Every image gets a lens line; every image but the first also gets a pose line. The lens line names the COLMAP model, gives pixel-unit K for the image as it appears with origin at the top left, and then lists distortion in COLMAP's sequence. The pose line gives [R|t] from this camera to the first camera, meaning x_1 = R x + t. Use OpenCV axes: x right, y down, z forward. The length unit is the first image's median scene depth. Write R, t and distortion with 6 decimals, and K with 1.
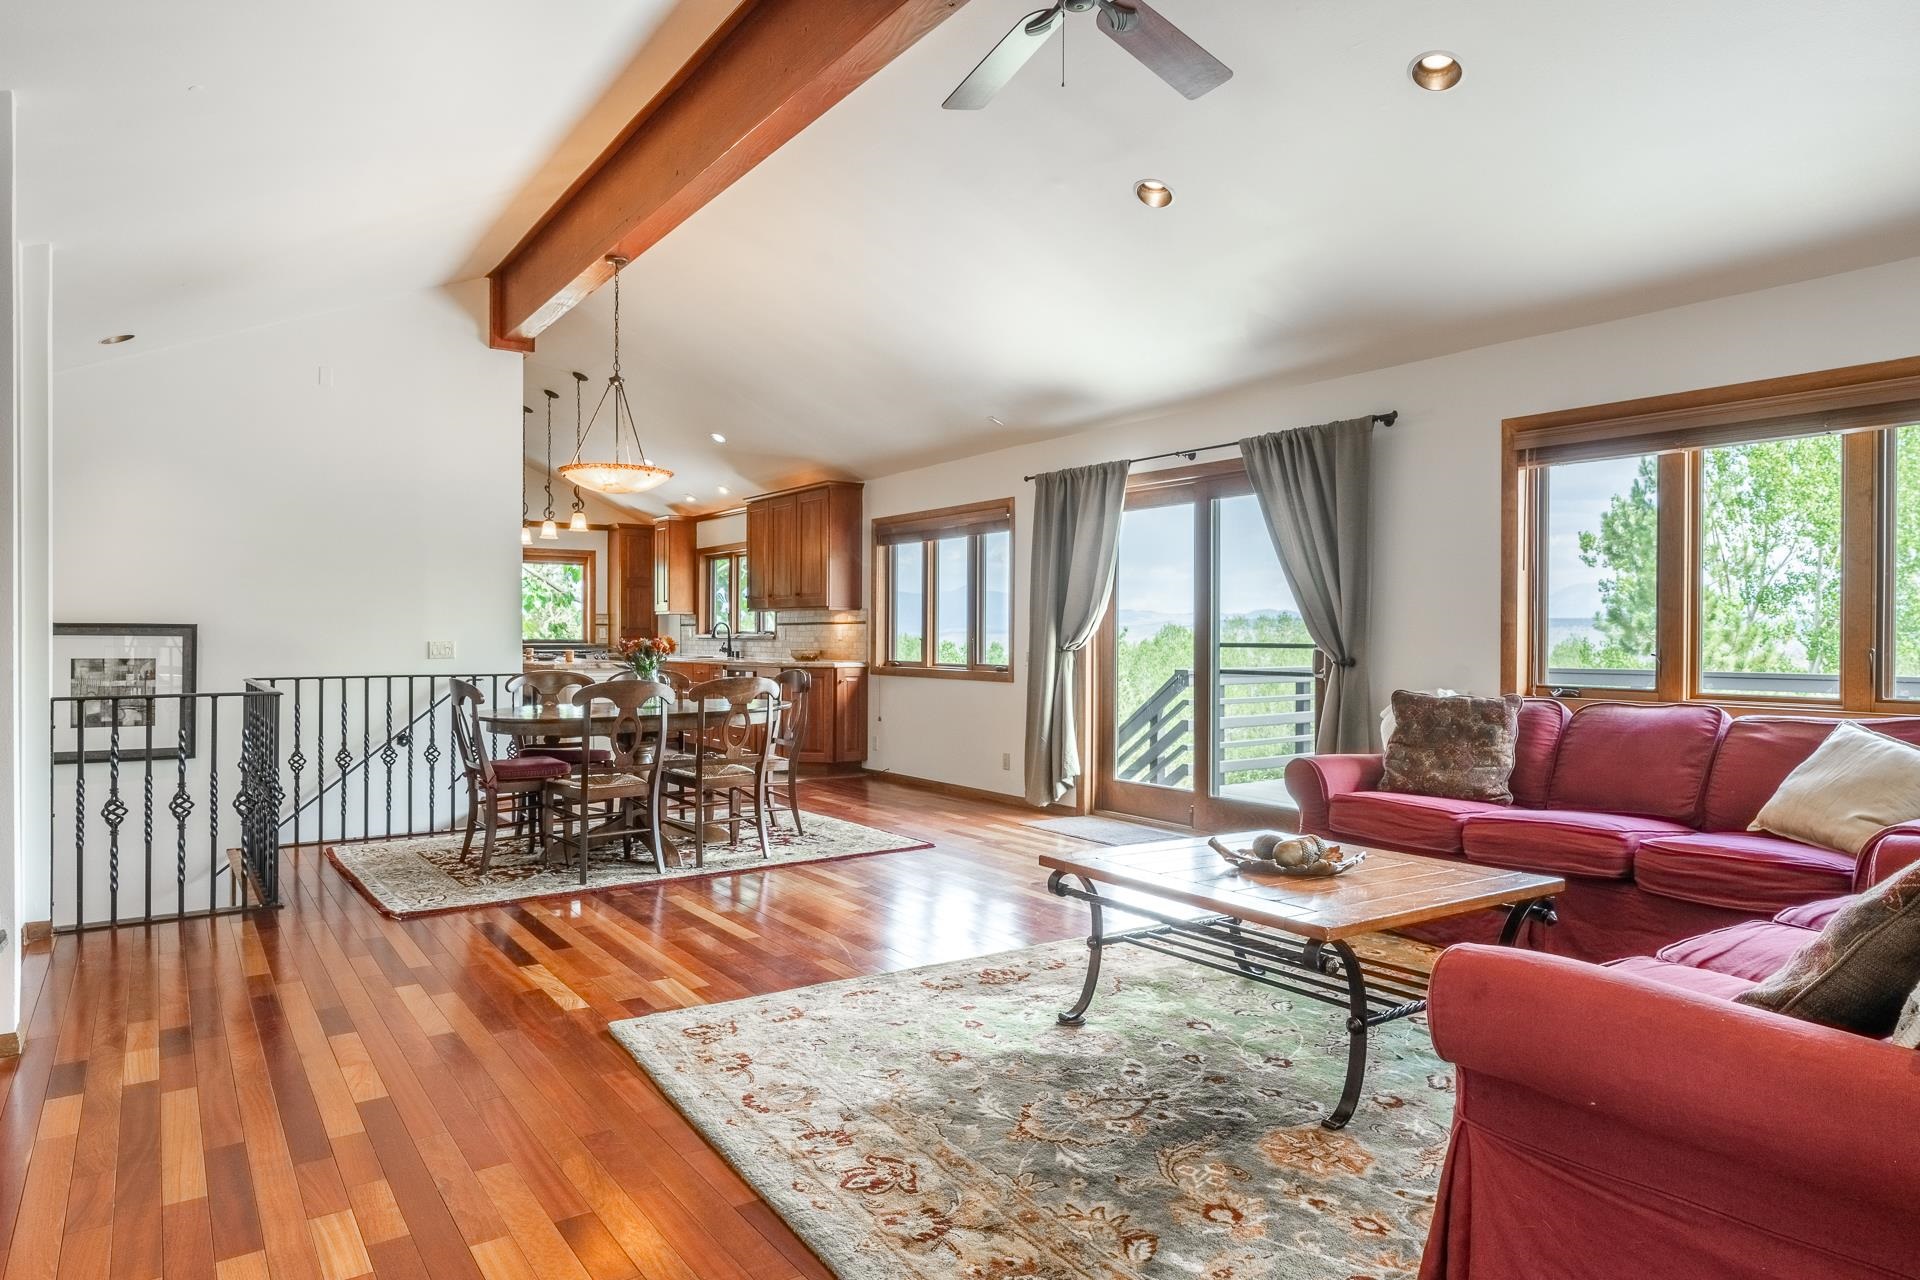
lens RADIAL K [[1144.4, 0, 952.7], [0, 1144.4, 639.0], [0, 0, 1]] dist [0.015796, -0.000387]
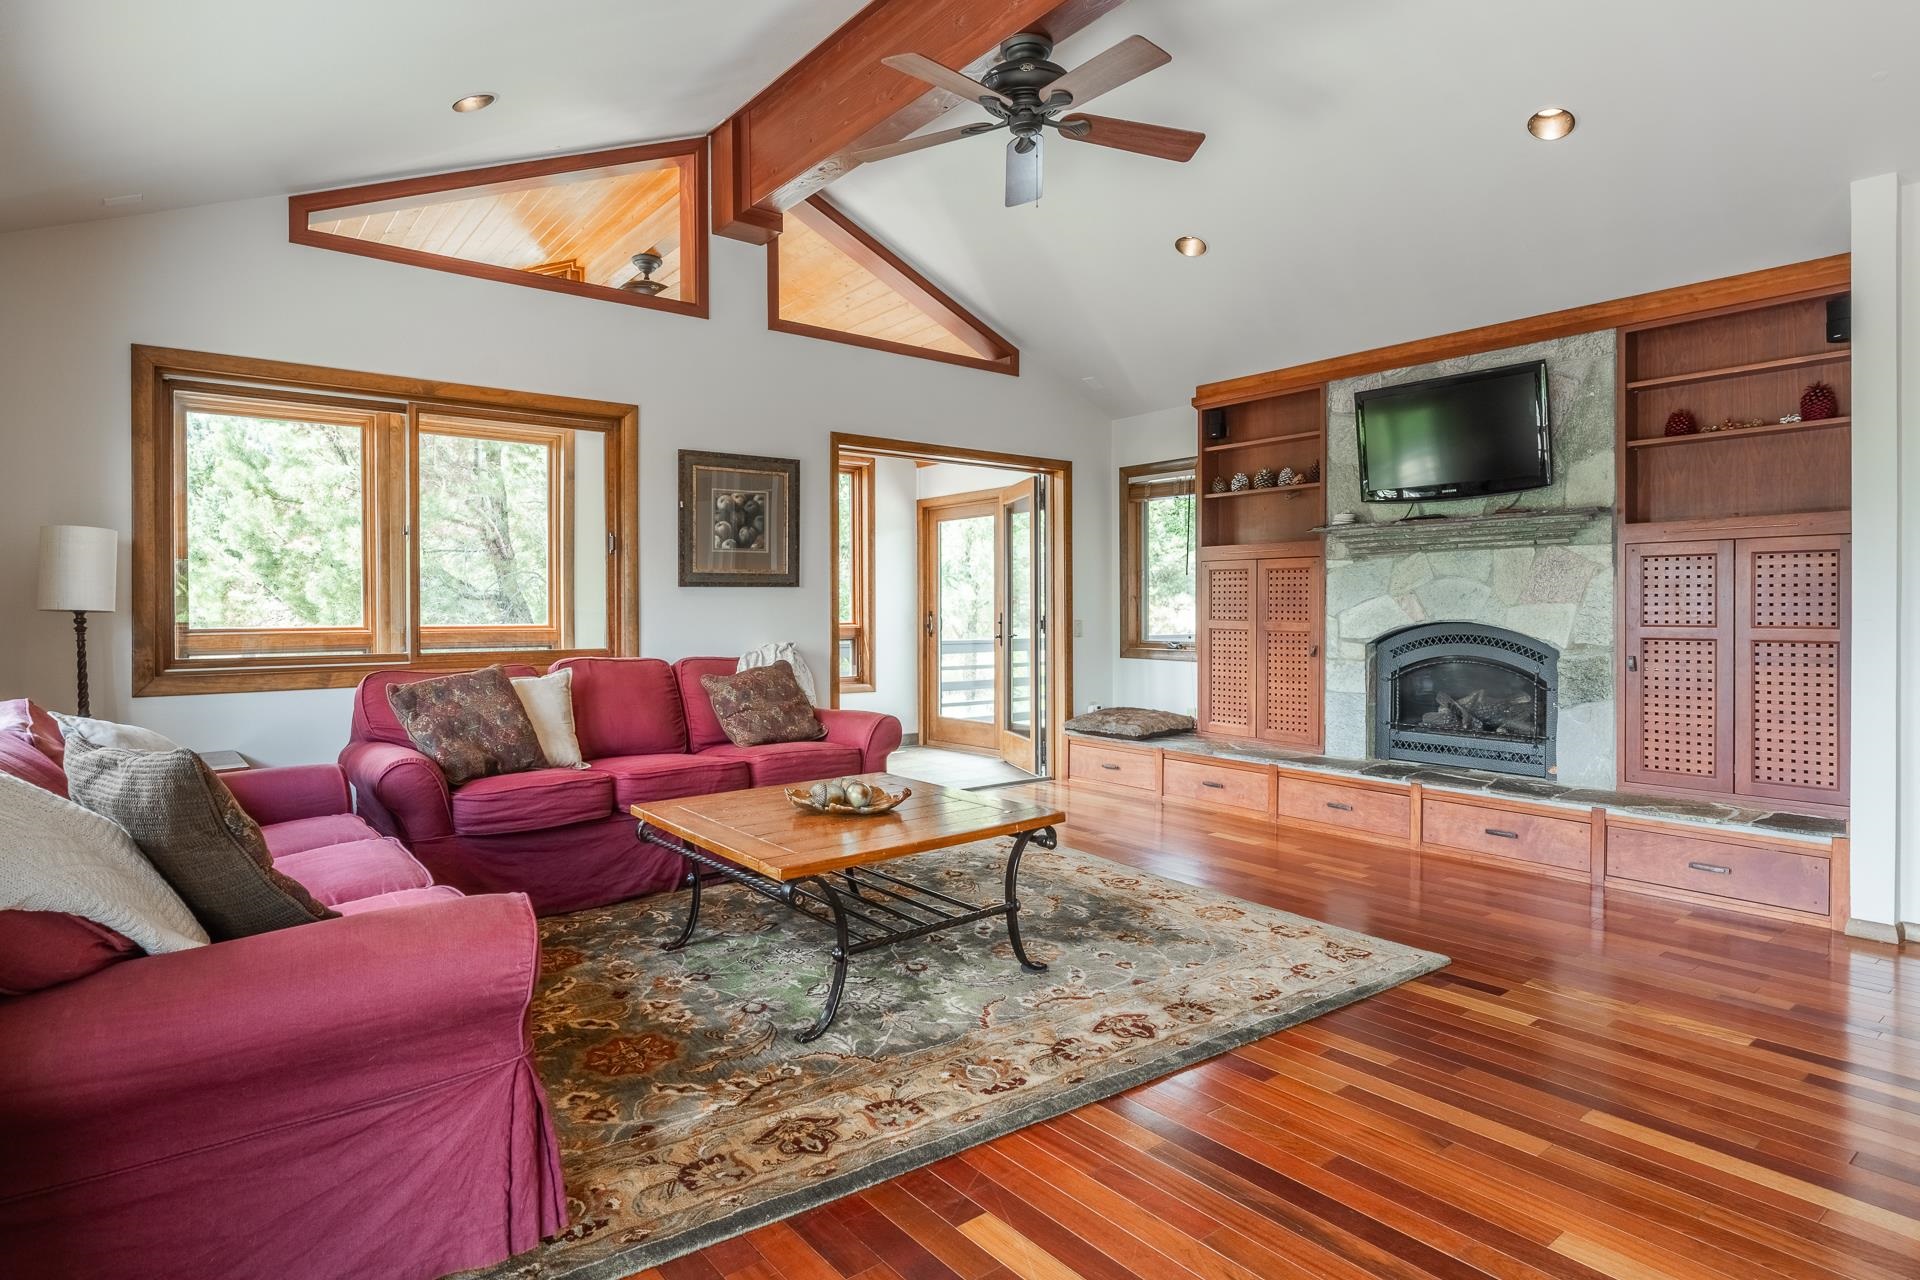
lens RADIAL K [[1019.1, 0, 928.1], [0, 1019.1, 622.0], [0, 0, 1]] dist [-0.002330, -0.001590]
pose [[-0.998807, -0.001198, -0.048812, 0.112514], [-0.002037, 0.999851, 0.017125, -0.001395], [0.048784, 0.017204, -0.998661, 0.876598]]
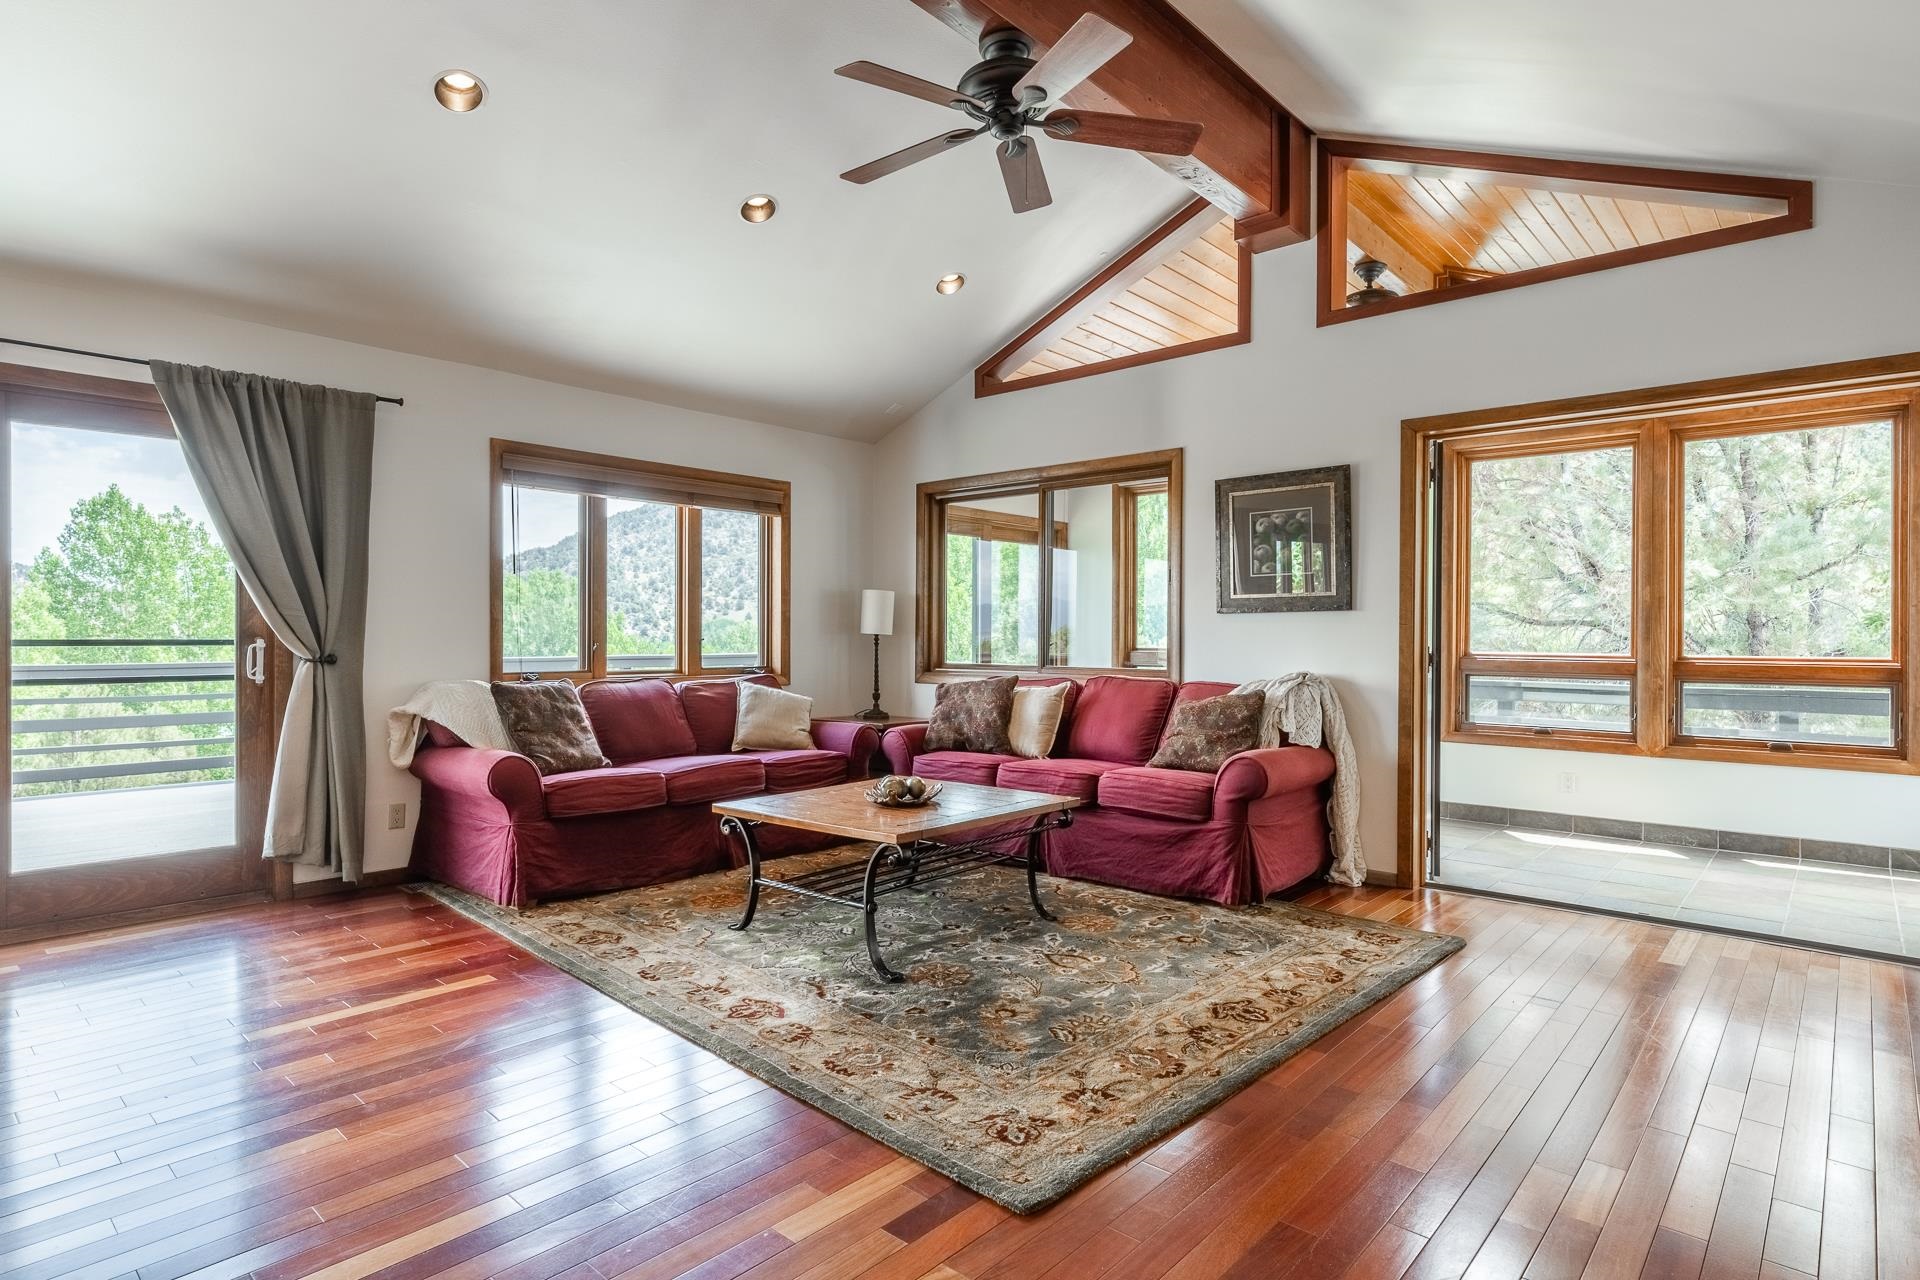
lens RADIAL K [[1019.1, 0, 928.1], [0, 1019.1, 629.8], [0, 0, 1]] dist [-0.002330, -0.001590]
pose [[-0.211039, -0.000855, 0.977477, -0.393456], [0.000429, 0.999999, 0.000968, -0.002256], [-0.977478, 0.000623, -0.211038, 0.532790]]
